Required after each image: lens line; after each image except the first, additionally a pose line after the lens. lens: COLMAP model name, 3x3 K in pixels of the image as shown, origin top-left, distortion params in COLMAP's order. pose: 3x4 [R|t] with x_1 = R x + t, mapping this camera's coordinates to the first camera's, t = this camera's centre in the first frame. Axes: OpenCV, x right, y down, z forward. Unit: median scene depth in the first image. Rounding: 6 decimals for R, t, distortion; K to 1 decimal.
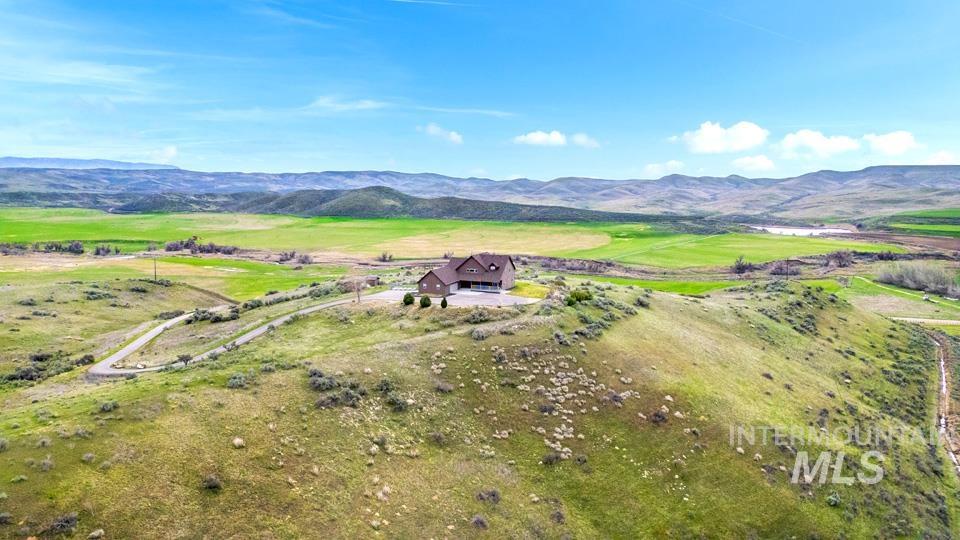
lens RADIAL K [[672.6, 0, 480.0], [0, 672.6, 270.0], [0, 0, 1]] dist [0.079096, -0.077296]
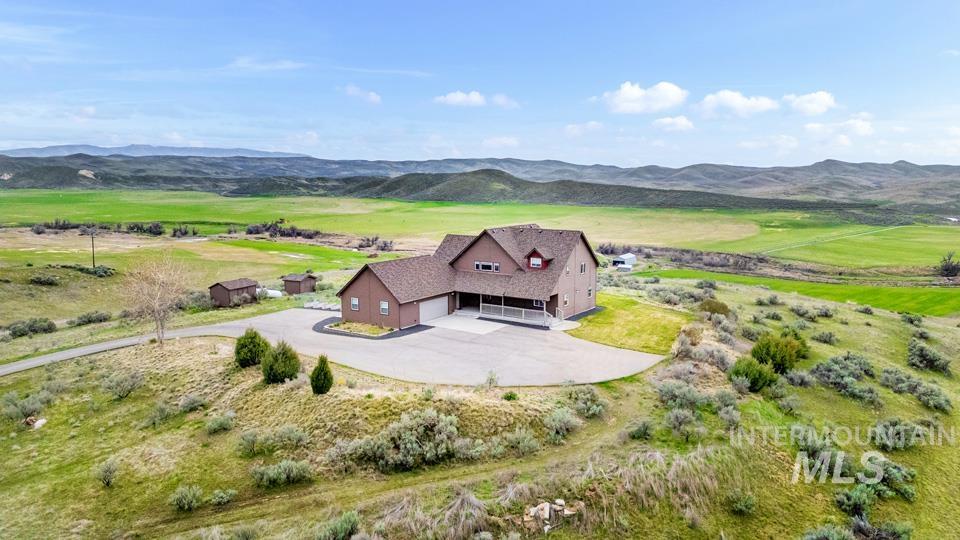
lens RADIAL K [[672.6, 0, 480.0], [0, 672.6, 270.0], [0, 0, 1]] dist [0.079096, -0.077296]
pose [[0.982901, 0.026474, -0.182222, 0.014406], [-0.024046, 0.999590, 0.015520, -0.000944], [0.182559, -0.010873, 0.983135, 0.149934]]
